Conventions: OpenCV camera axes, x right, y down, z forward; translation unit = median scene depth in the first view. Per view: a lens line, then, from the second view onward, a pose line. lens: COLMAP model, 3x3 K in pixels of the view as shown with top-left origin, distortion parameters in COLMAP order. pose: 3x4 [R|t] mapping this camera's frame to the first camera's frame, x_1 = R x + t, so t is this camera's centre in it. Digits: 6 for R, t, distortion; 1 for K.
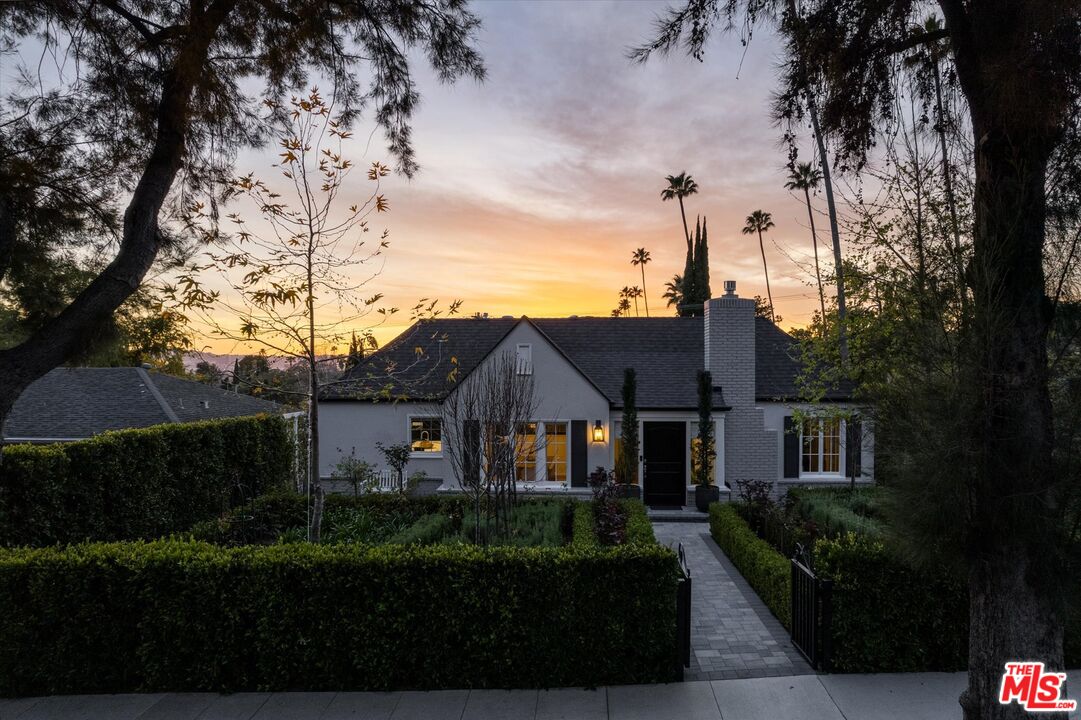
lens RADIAL K [[702.5, 0, 530.4], [0, 702.5, 351.4], [0, 0, 1]] dist [-0.064320, 0.044632]
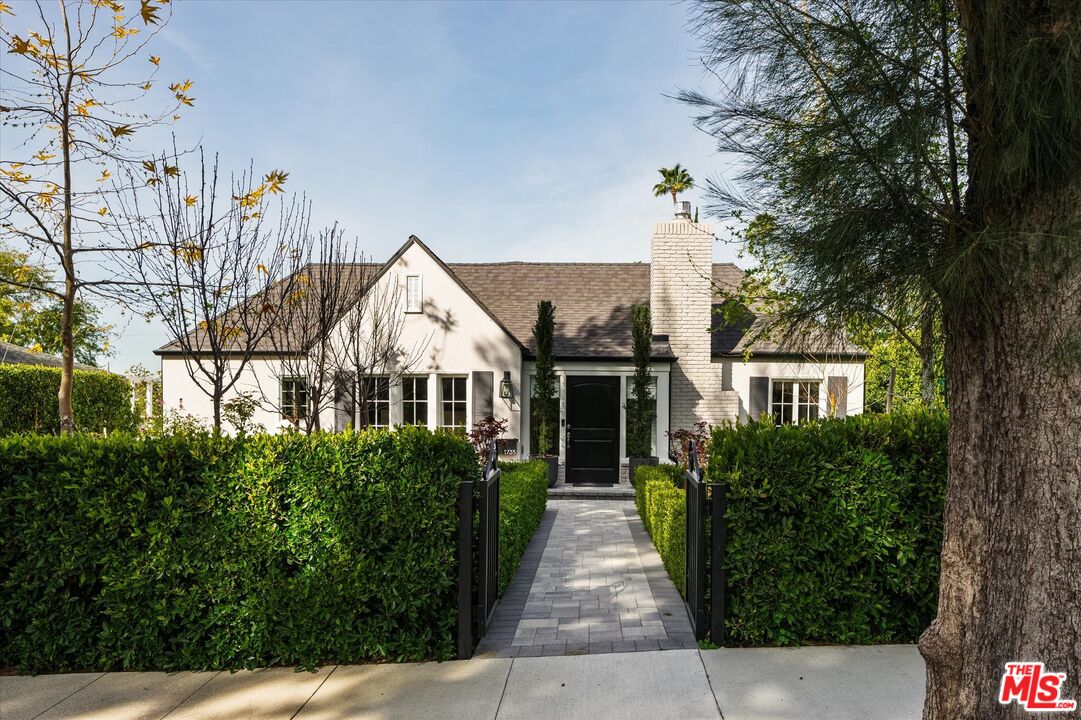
lens RADIAL K [[740.0, 0, 551.2], [0, 740.0, 406.2], [0, 0, 1]] dist [0.000888, -0.002821]
pose [[0.999513, 0.012594, 0.028536, 0.220407], [-0.013329, 0.999581, 0.025692, 0.205022], [-0.028200, -0.026059, 0.999263, 0.317528]]
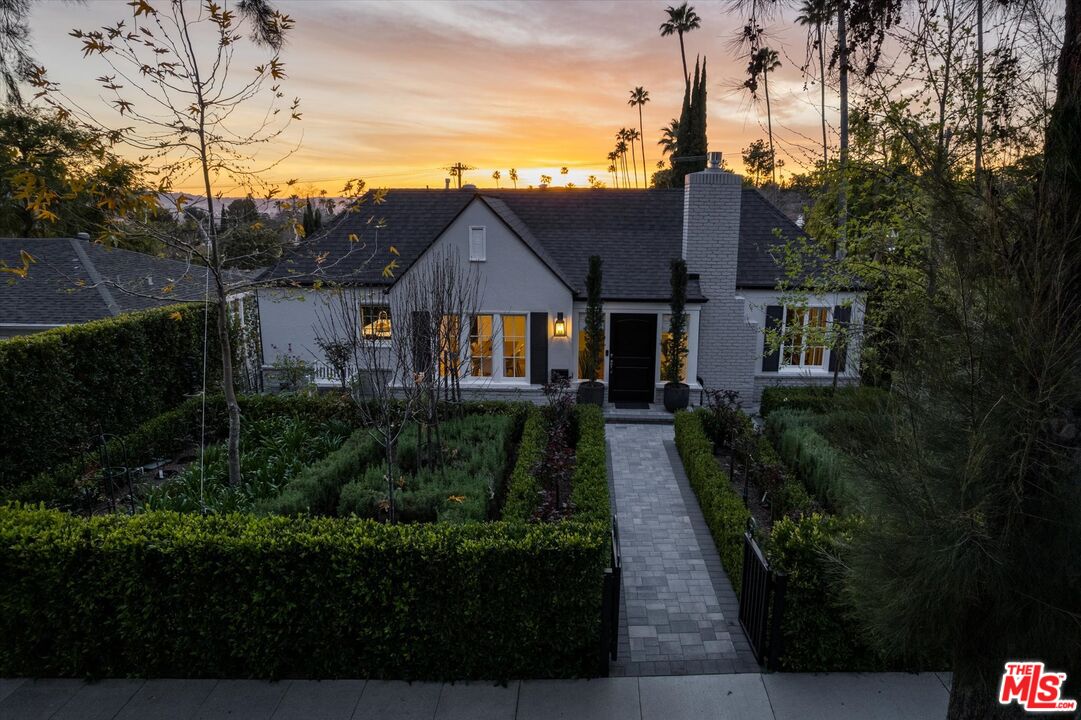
lens RADIAL K [[702.5, 0, 534.3], [0, 702.5, 349.5], [0, 0, 1]] dist [-0.064320, 0.044632]
pose [[0.999939, 0.001767, 0.010920, 0.096494], [-0.004120, 0.975618, 0.219436, -0.095948], [-0.010266, -0.219468, 0.975566, 0.195978]]
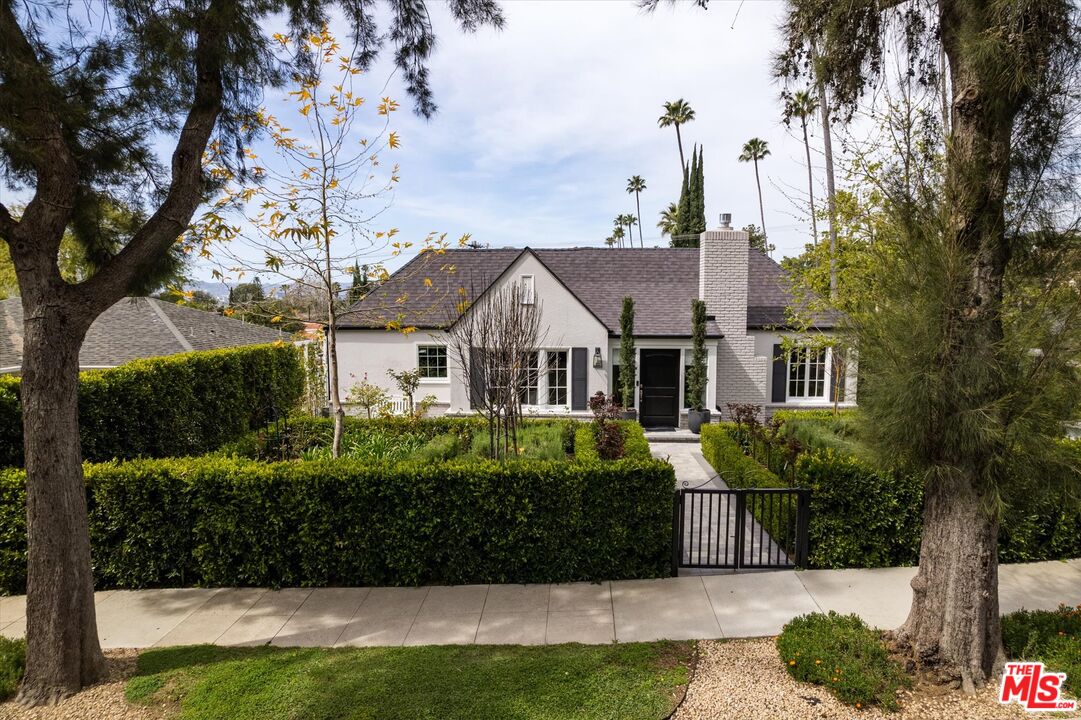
lens RADIAL K [[702.5, 0, 531.5], [0, 702.5, 348.6], [0, 0, 1]] dist [-0.064320, 0.044632]
pose [[0.999917, 0.000597, 0.012858, -0.028033], [-0.001862, 0.995126, 0.098590, -0.006901], [-0.012736, -0.098606, 0.995045, -0.081319]]
